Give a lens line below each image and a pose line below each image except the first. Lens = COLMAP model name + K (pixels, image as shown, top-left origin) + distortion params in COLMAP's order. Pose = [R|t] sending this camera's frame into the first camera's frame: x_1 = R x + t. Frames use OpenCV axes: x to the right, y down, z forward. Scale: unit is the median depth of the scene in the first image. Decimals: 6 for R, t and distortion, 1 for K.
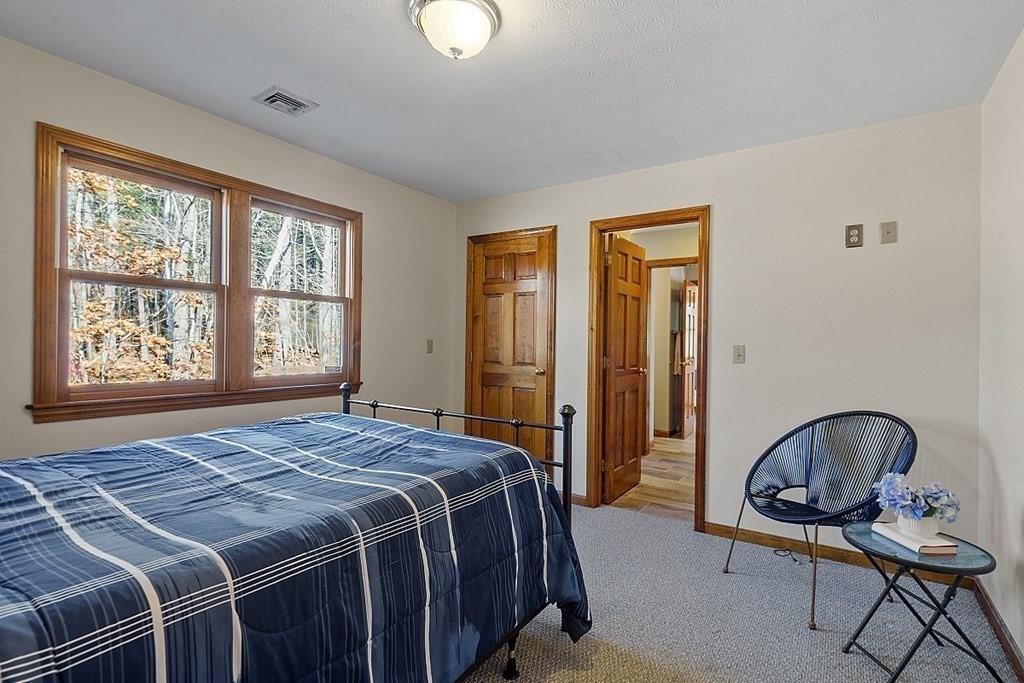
lens RADIAL K [[495.7, 0, 526.8], [0, 495.7, 338.9], [0, 0, 1]] dist [-0.002476, -0.000023]
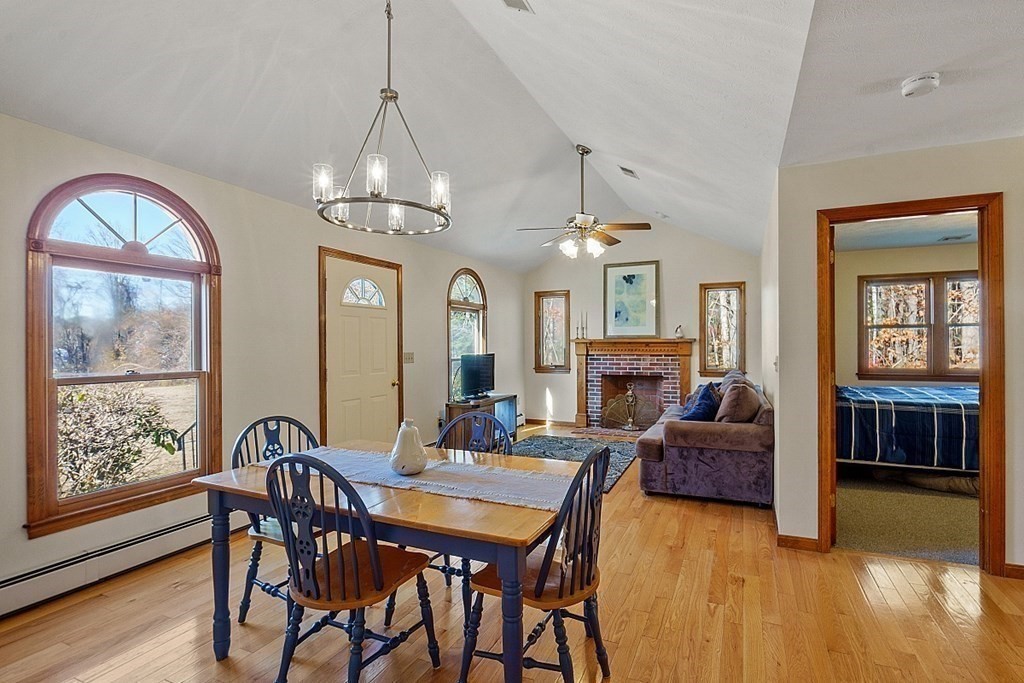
lens RADIAL K [[495.7, 0, 526.8], [0, 495.7, 338.9], [0, 0, 1]] dist [-0.002476, -0.000023]
pose [[0.190136, -0.034414, -0.981154, 1.159227], [0.036423, 0.998945, -0.027979, -0.051671], [0.981082, -0.030417, 0.191189, -1.134080]]
